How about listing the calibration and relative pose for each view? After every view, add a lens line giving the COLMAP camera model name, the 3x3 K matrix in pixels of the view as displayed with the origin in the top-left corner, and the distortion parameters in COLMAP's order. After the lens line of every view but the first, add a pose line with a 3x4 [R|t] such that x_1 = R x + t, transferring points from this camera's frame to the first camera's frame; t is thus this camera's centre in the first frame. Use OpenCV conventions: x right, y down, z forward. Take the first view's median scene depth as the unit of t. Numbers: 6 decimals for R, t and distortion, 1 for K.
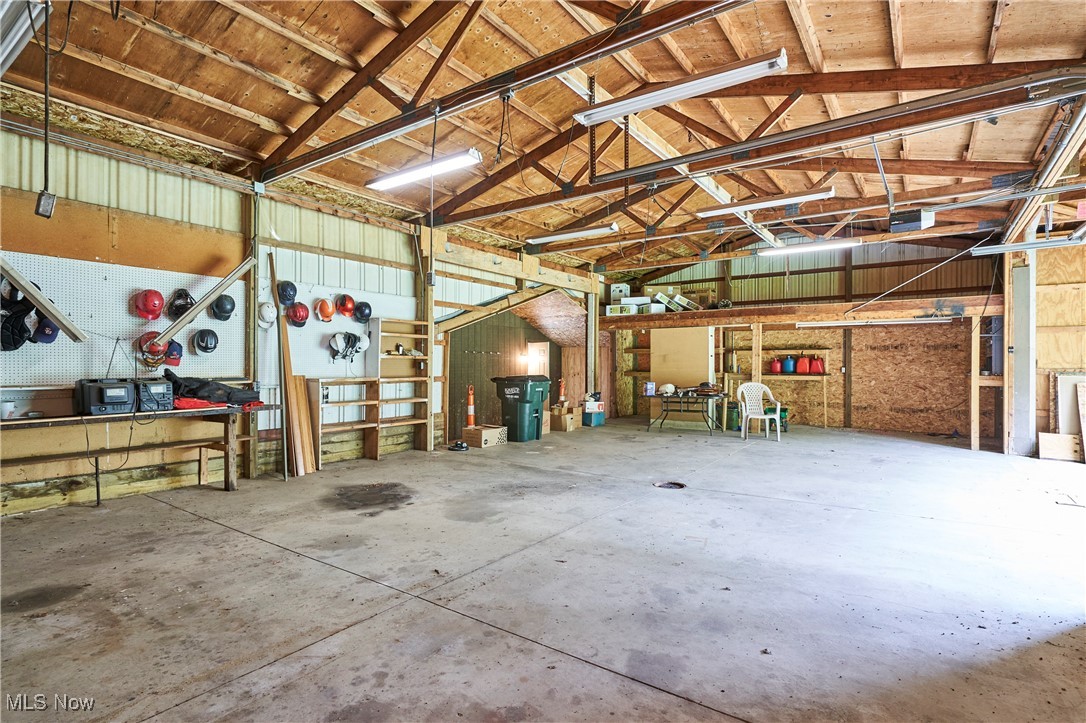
lens RADIAL K [[532.5, 0, 549.0], [0, 532.5, 364.1], [0, 0, 1]] dist [-0.004042, -0.000729]
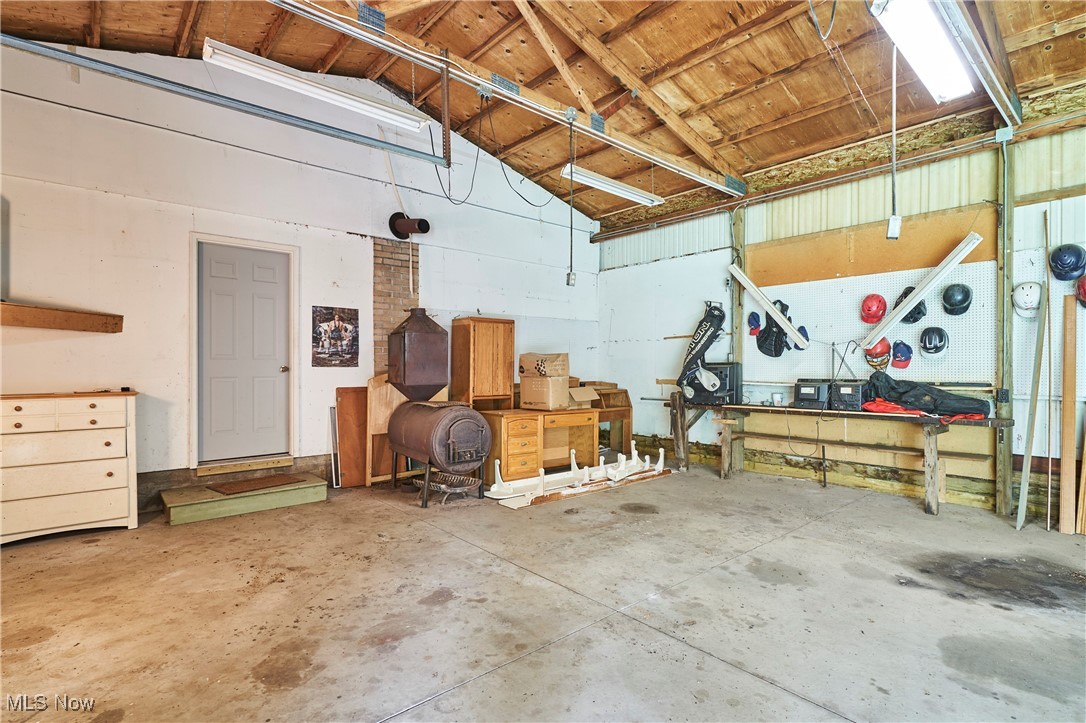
lens RADIAL K [[532.5, 0, 548.6], [0, 532.5, 364.0], [0, 0, 1]] dist [-0.004042, -0.000729]
pose [[-0.234155, -0.005251, -0.972185, 0.534315], [-0.002313, 0.999986, -0.004844, 0.002434], [0.972197, 0.001114, -0.234163, 0.842160]]
